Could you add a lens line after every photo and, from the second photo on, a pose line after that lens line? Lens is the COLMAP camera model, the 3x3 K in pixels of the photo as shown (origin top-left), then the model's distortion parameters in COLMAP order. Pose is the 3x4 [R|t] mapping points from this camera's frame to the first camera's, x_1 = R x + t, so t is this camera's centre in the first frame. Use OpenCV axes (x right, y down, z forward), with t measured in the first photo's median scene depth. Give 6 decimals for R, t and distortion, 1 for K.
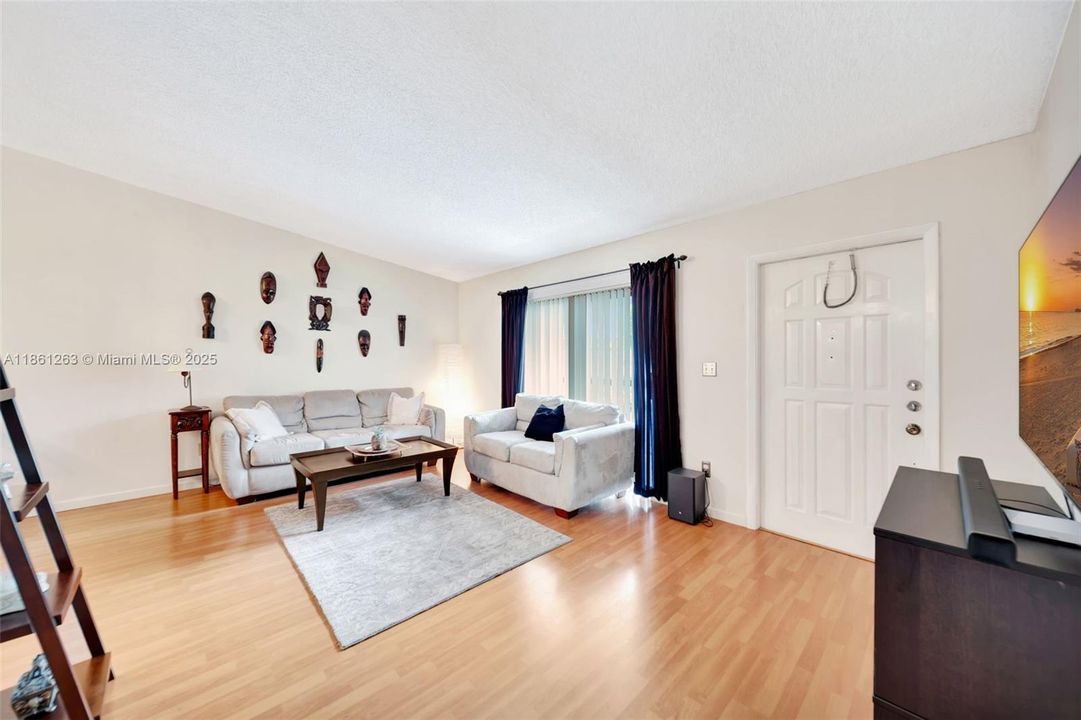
lens RADIAL K [[383.6, 0, 541.9], [0, 383.6, 357.5], [0, 0, 1]] dist [-0.005336, -0.000397]
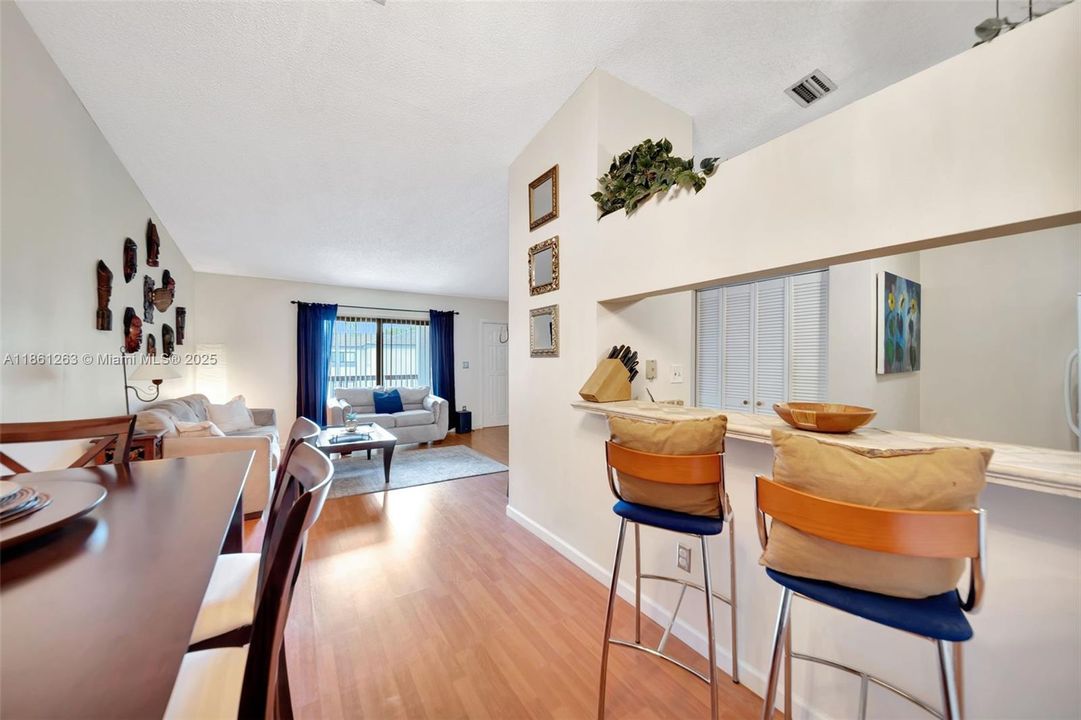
lens RADIAL K [[383.6, 0, 533.8], [0, 383.6, 361.4], [0, 0, 1]] dist [-0.005336, -0.000397]
pose [[0.205795, 0.000039, 0.978595, -1.366995], [-0.004322, 0.999990, 0.000869, 0.000457], [-0.978586, -0.004408, 0.205793, 0.130157]]
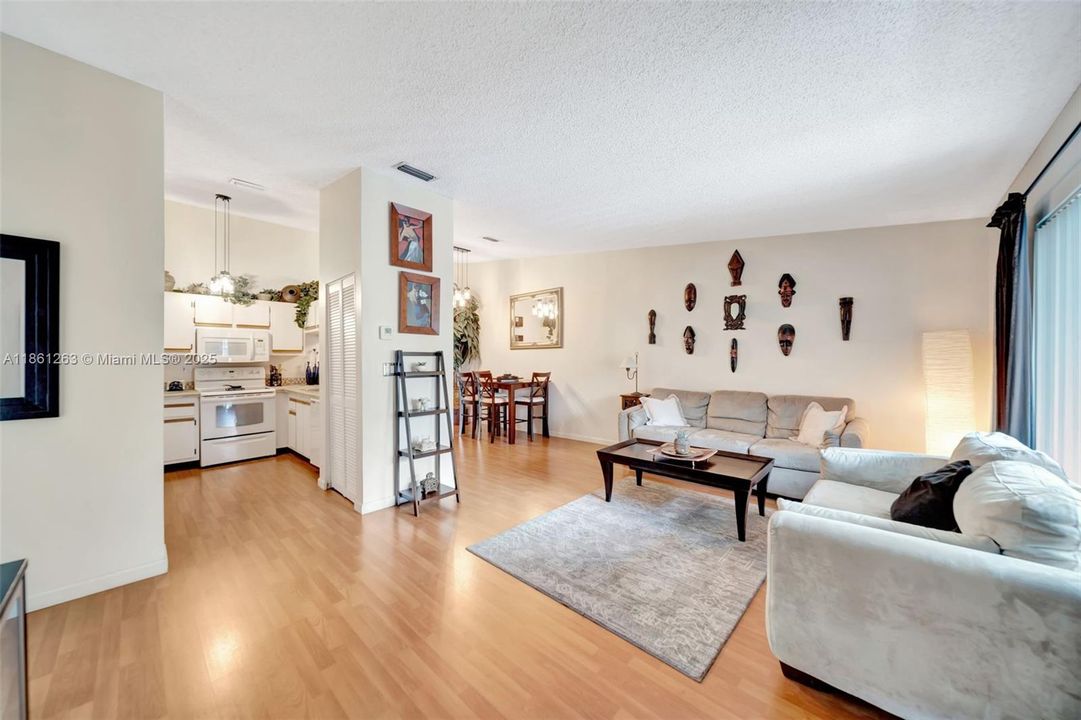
lens RADIAL K [[383.6, 0, 541.9], [0, 383.6, 358.8], [0, 0, 1]] dist [-0.005336, -0.000397]
pose [[0.047838, -0.002728, -0.998851, 0.452981], [0.009609, 0.999951, -0.002271, 0.001855], [0.998809, -0.009490, 0.047862, 0.538725]]
